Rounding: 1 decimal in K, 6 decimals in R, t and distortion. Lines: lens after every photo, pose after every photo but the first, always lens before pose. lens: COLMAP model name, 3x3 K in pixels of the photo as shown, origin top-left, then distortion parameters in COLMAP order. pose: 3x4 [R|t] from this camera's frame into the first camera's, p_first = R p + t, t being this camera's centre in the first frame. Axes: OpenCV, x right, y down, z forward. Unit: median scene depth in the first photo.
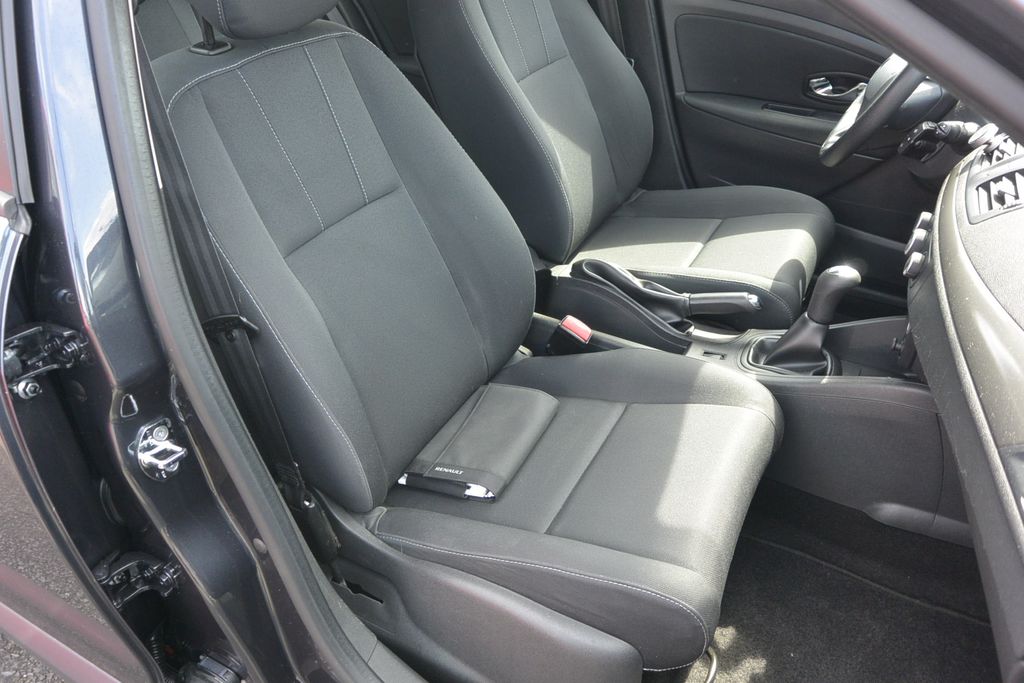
lens RADIAL K [[800.3, 0, 512.0], [0, 800.3, 341.5], [0, 0, 1]] dist [0.005311, 0.005692]
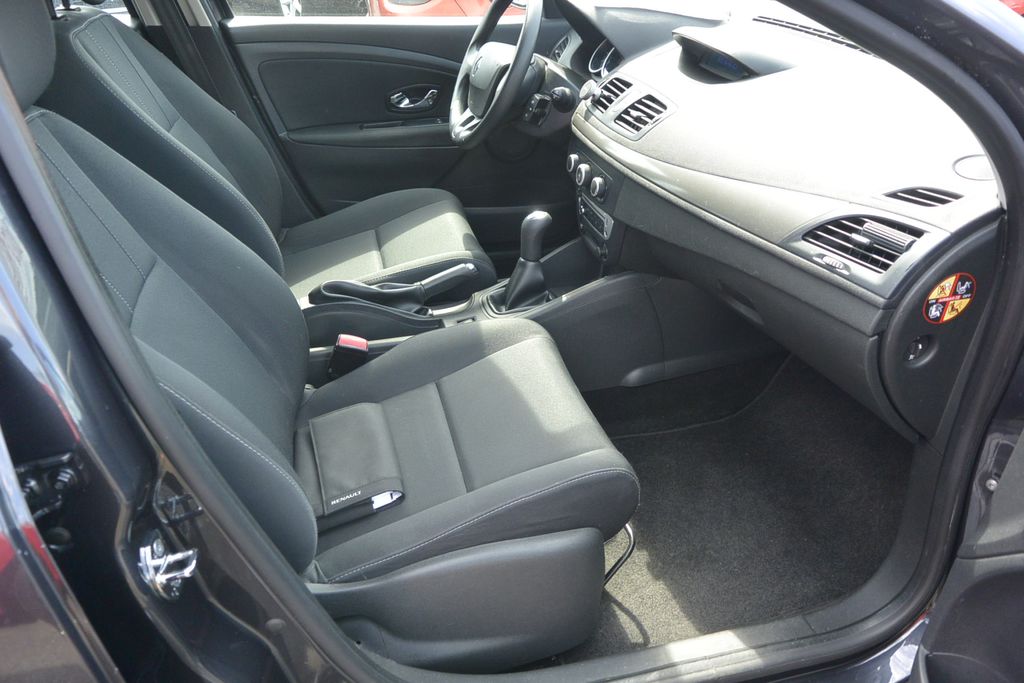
lens RADIAL K [[804.4, 0, 512.0], [0, 804.4, 341.5], [0, 0, 1]] dist [-0.005486, -0.000282]
pose [[0.736713, -0.353522, 0.576434, -0.385196], [0.399948, 0.915167, 0.050109, 0.013483], [-0.545248, 0.193627, 0.815606, 0.026933]]
